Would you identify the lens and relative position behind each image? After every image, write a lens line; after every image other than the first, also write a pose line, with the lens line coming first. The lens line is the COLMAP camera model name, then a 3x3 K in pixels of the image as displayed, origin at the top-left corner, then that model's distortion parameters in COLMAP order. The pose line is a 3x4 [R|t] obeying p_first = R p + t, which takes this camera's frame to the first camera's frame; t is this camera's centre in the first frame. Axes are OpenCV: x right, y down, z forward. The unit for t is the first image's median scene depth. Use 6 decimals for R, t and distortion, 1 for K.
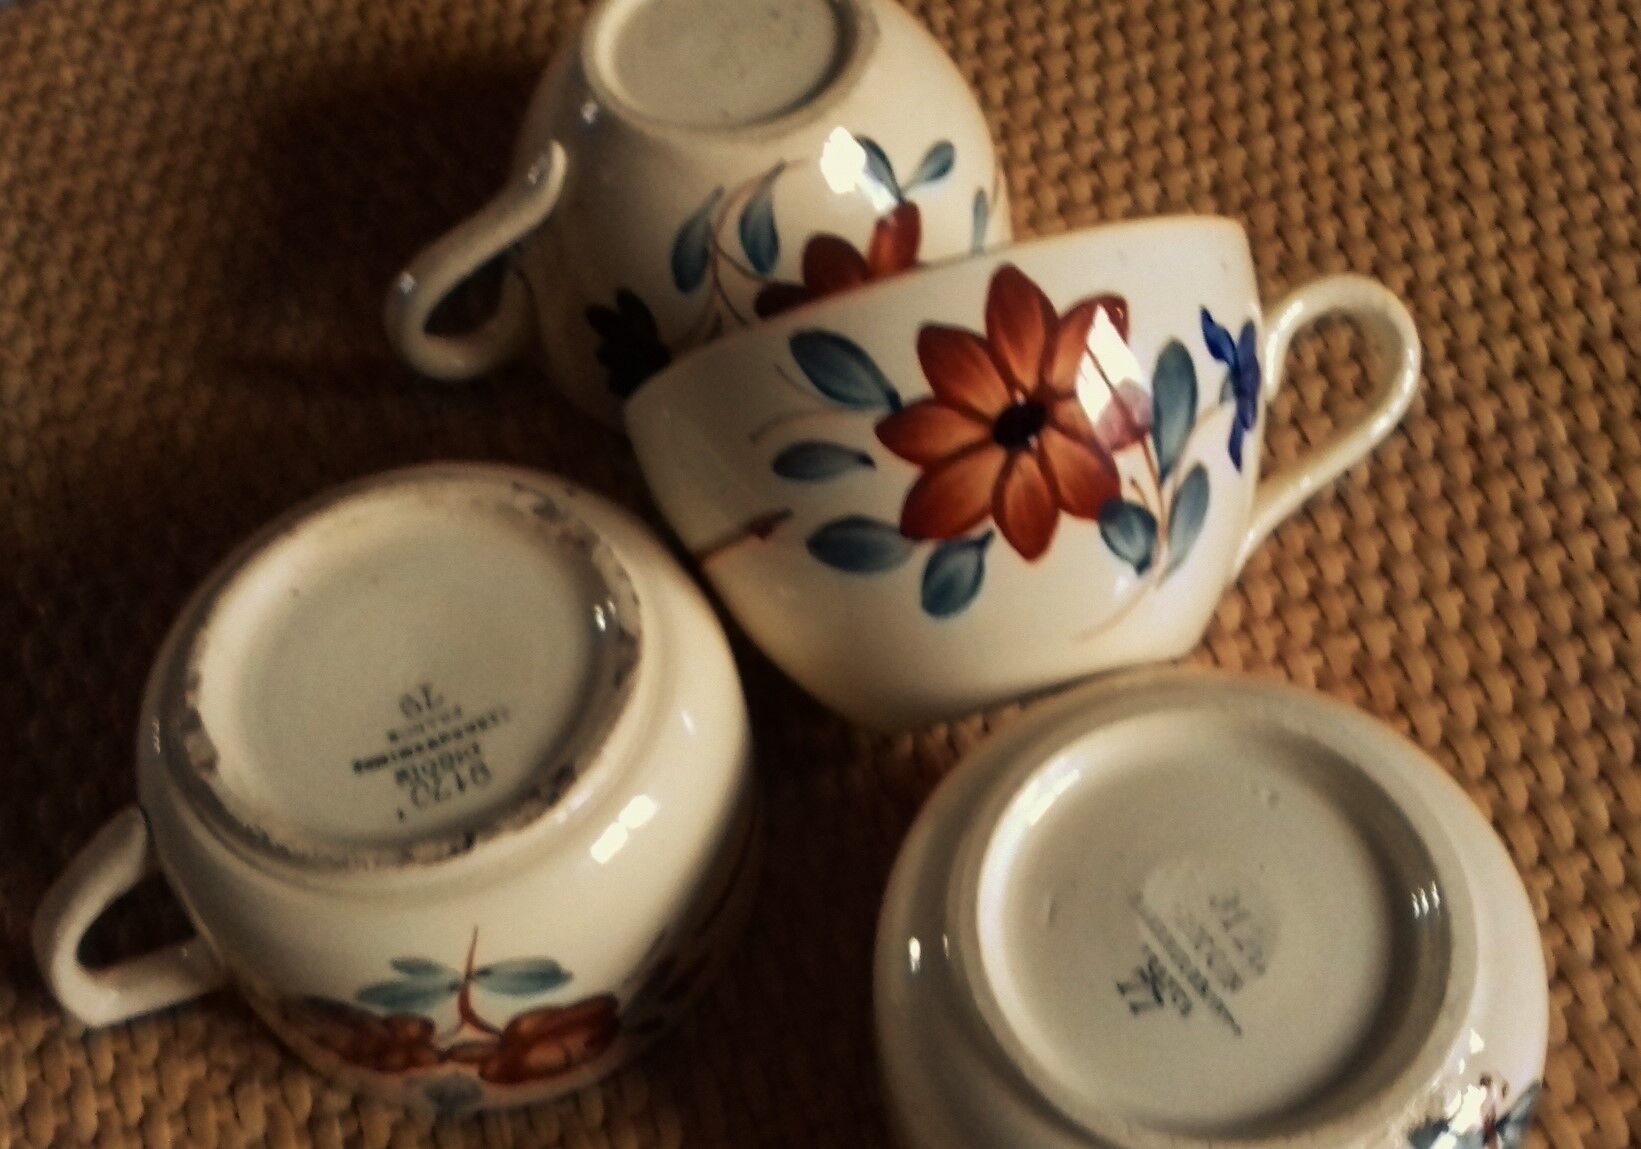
lens RADIAL K [[1878.6, 0, 837.0], [0, 1878.6, 455.6], [0, 0, 1]] dist [0.071234, -0.278202]
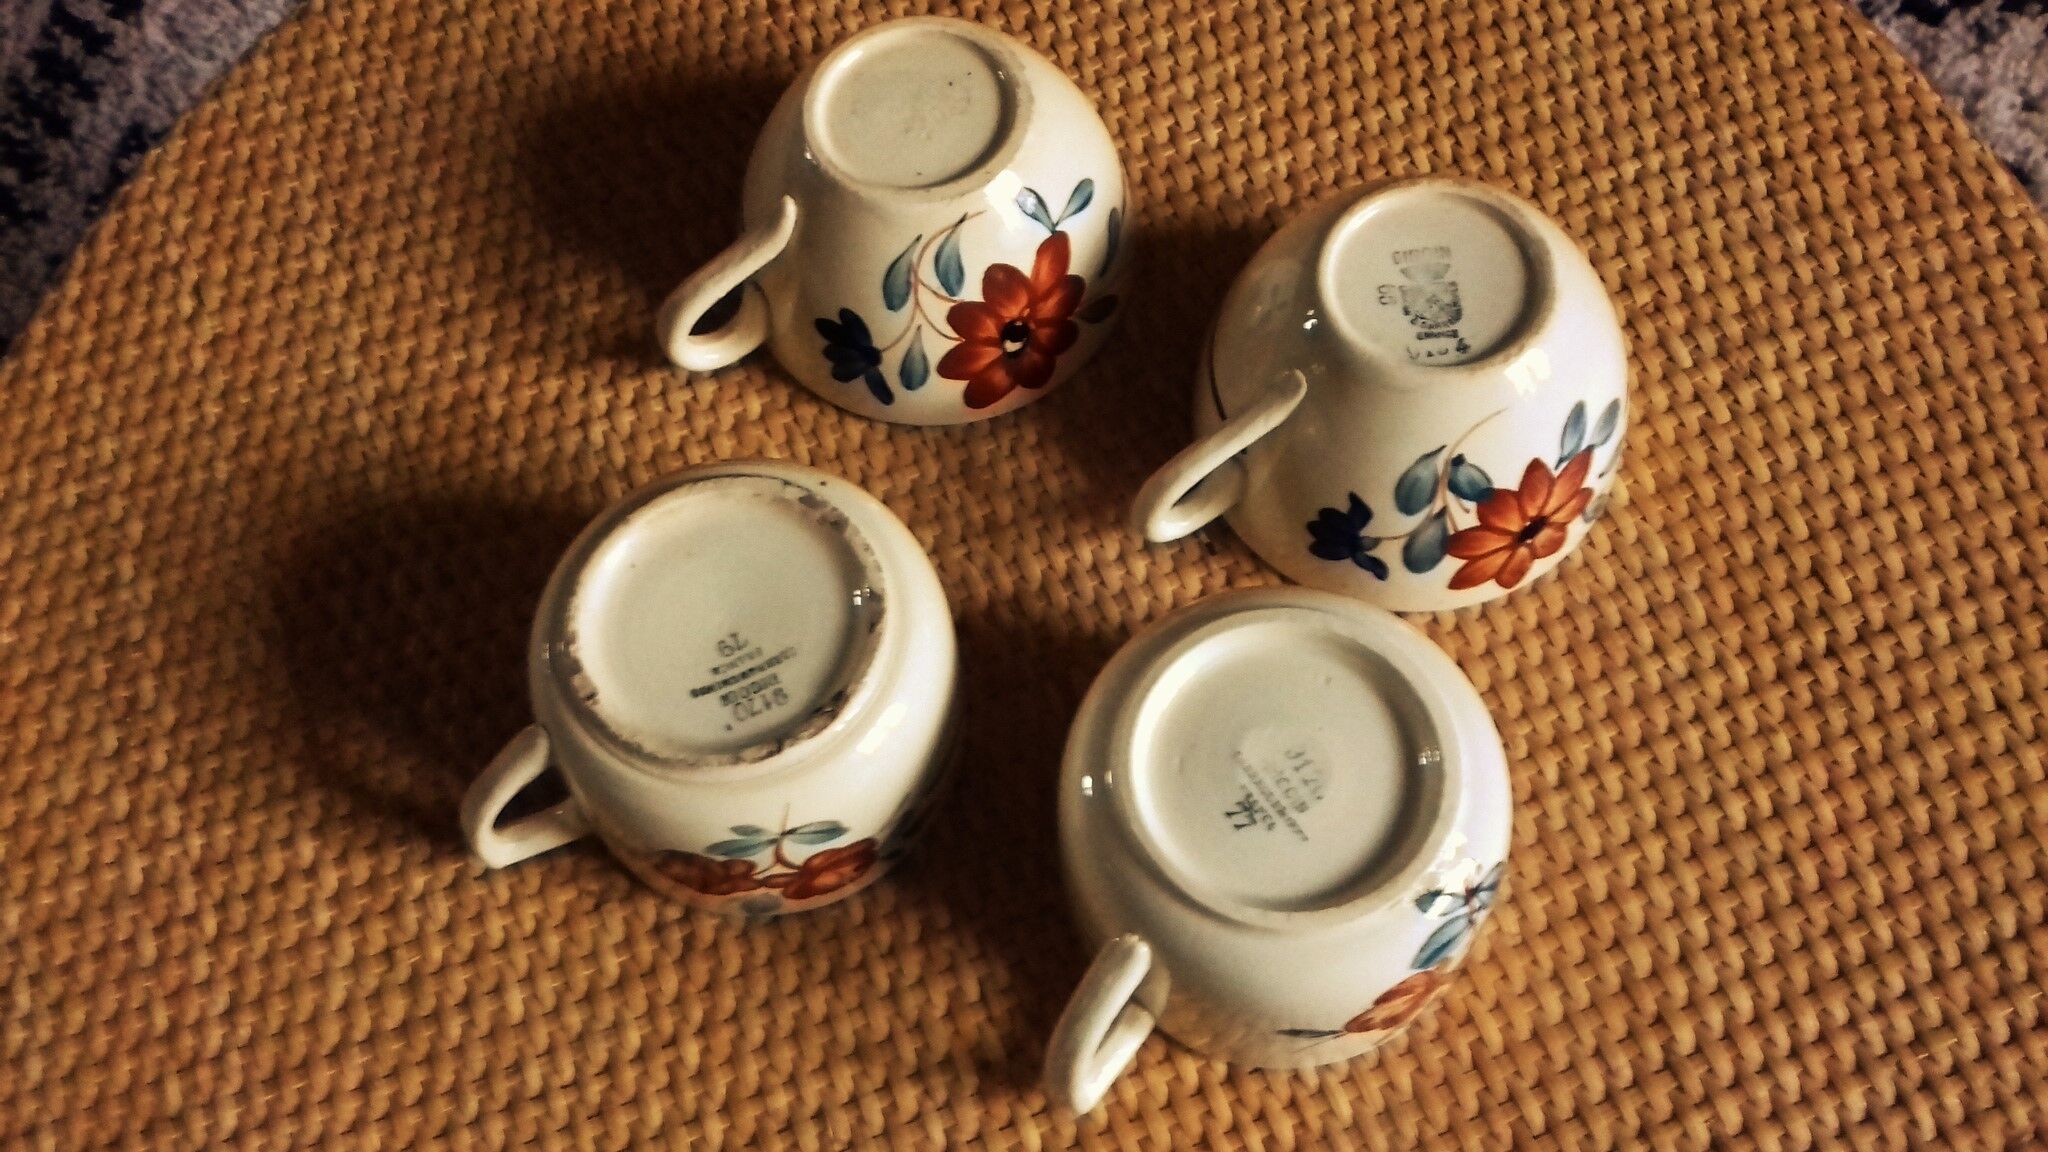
lens RADIAL K [[1576.2, 0, 1024.0], [0, 1576.2, 576.0], [0, 0, 1]] dist [0.001872, -0.063611]
pose [[0.999142, -0.026510, 0.031806, -0.027899], [0.021439, 0.988404, 0.150328, -0.065746], [-0.035422, -0.149517, 0.988124, -0.116386]]
